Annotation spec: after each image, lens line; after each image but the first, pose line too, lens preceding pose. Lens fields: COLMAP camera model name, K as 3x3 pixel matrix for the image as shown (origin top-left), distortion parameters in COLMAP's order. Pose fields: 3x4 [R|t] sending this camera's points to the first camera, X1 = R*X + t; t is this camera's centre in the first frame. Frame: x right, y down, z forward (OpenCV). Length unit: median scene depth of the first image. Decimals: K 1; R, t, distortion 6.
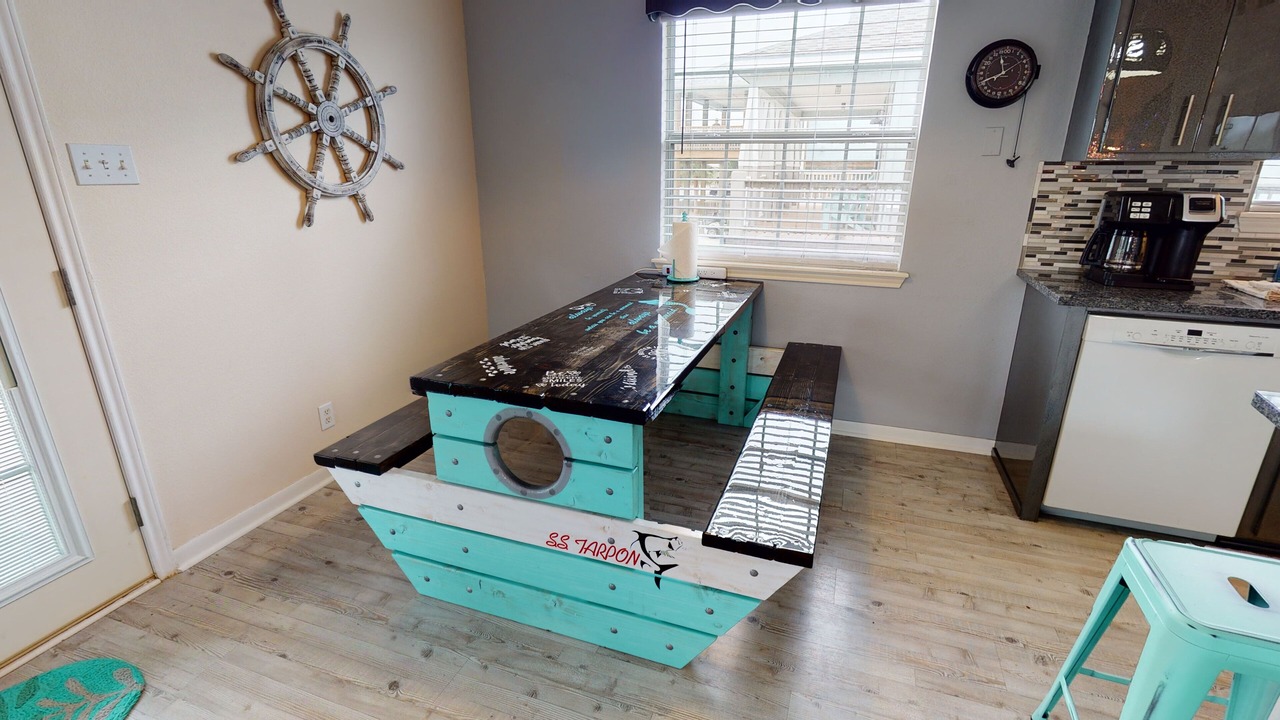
lens RADIAL K [[595.1, 0, 637.0], [0, 595.1, 363.5], [0, 0, 1]] dist [-0.000915, -0.000228]
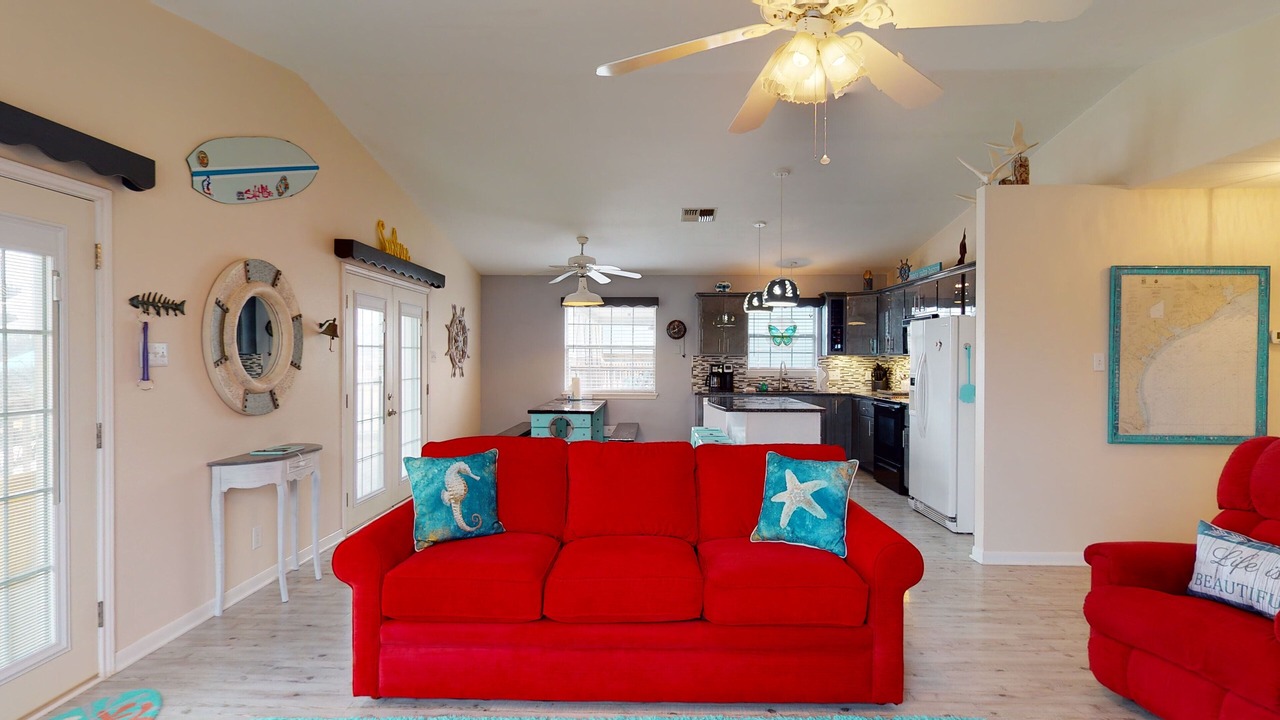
lens RADIAL K [[529.9, 0, 641.9], [0, 529.9, 362.0], [0, 0, 1]] dist [-0.000640, -0.000295]
pose [[0.945893, -0.000752, 0.324479, -0.475347], [0.099821, 0.952177, -0.288782, 0.470568], [-0.308744, 0.305547, 0.900732, -1.419715]]
